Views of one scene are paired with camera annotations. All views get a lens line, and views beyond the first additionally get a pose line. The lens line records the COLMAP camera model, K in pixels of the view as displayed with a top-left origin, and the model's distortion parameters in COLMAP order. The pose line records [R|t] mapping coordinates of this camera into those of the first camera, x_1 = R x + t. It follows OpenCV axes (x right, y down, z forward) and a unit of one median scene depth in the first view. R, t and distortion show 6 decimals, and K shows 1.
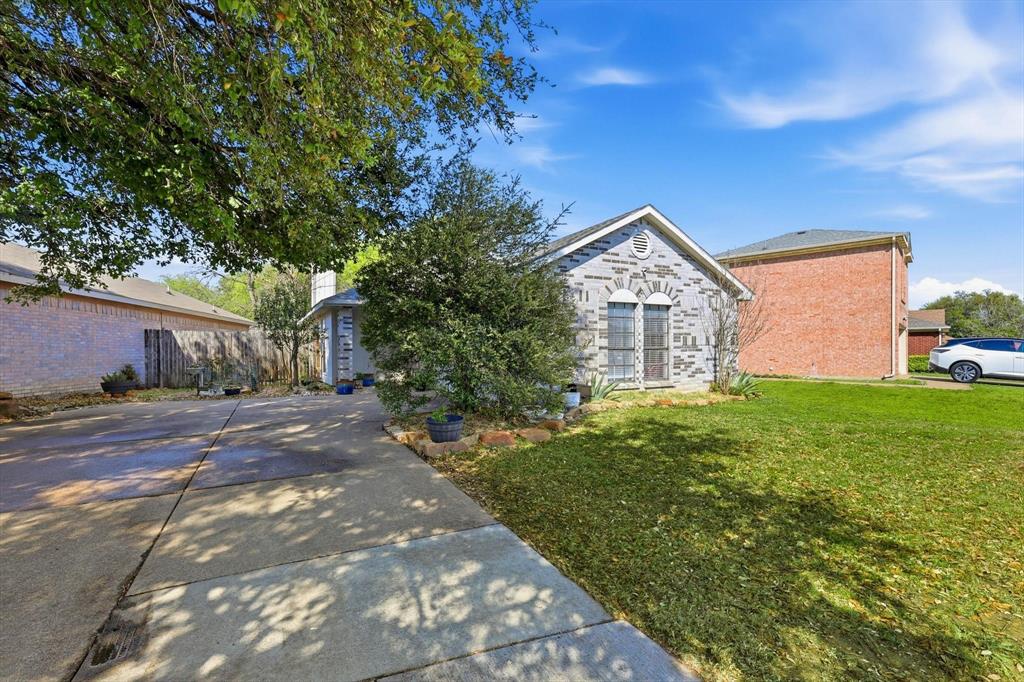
lens RADIAL K [[457.9, 0, 512.0], [0, 457.9, 341.0], [0, 0, 1]] dist [0.003042, 0.000263]
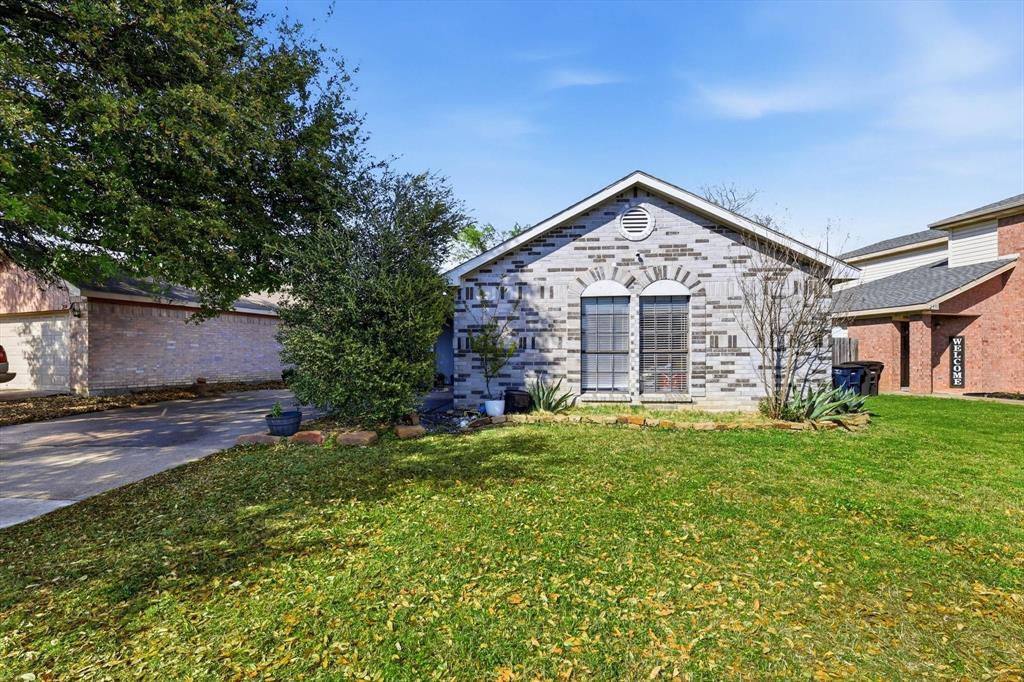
lens RADIAL K [[457.9, 0, 512.0], [0, 457.9, 341.0], [0, 0, 1]] dist [0.003042, 0.000263]
pose [[0.836587, -0.010670, -0.547731, 0.538914], [0.008253, 0.999942, -0.006874, 0.000759], [0.547773, 0.001230, 0.836626, 0.209840]]
